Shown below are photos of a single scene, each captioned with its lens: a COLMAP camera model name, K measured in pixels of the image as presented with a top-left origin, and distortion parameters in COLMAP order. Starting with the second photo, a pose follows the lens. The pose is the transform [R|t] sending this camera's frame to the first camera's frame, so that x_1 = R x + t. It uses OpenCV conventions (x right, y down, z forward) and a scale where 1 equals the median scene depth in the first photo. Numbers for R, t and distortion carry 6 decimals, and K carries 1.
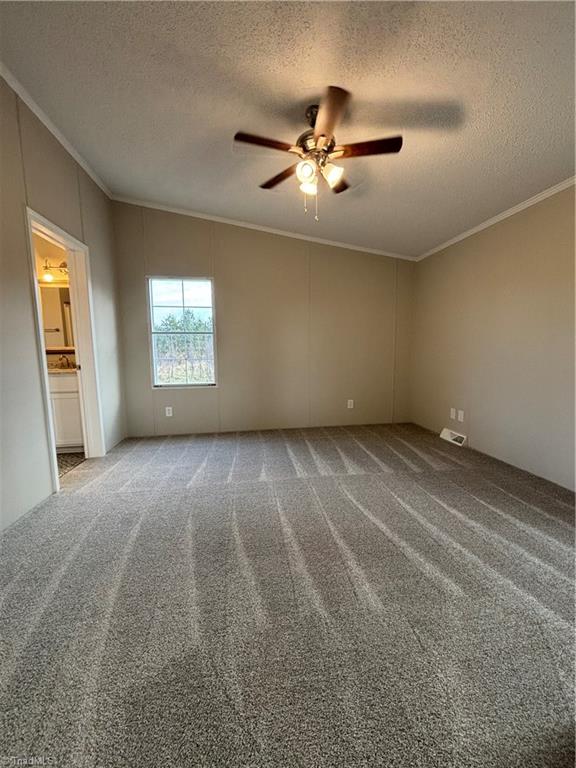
lens RADIAL K [[311.0, 0, 288.0], [0, 311.0, 384.0], [0, 0, 1]] dist [-0.000529, -0.000061]
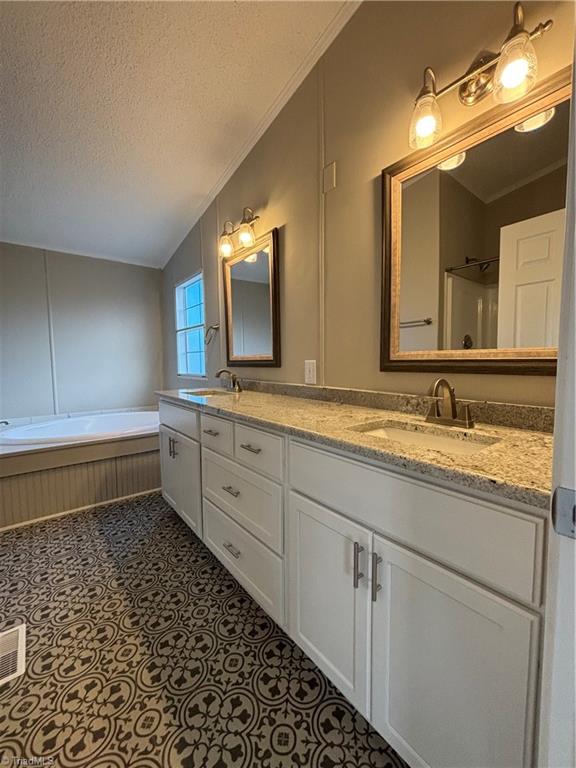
lens RADIAL K [[311.0, 0, 288.0], [0, 311.0, 384.0], [0, 0, 1]] dist [-0.000529, -0.000061]
pose [[0.501120, 0.078092, -0.861847, -0.531231], [-0.088861, 0.995299, 0.038516, -0.083389], [0.860803, 0.057283, 0.505704, 0.712048]]
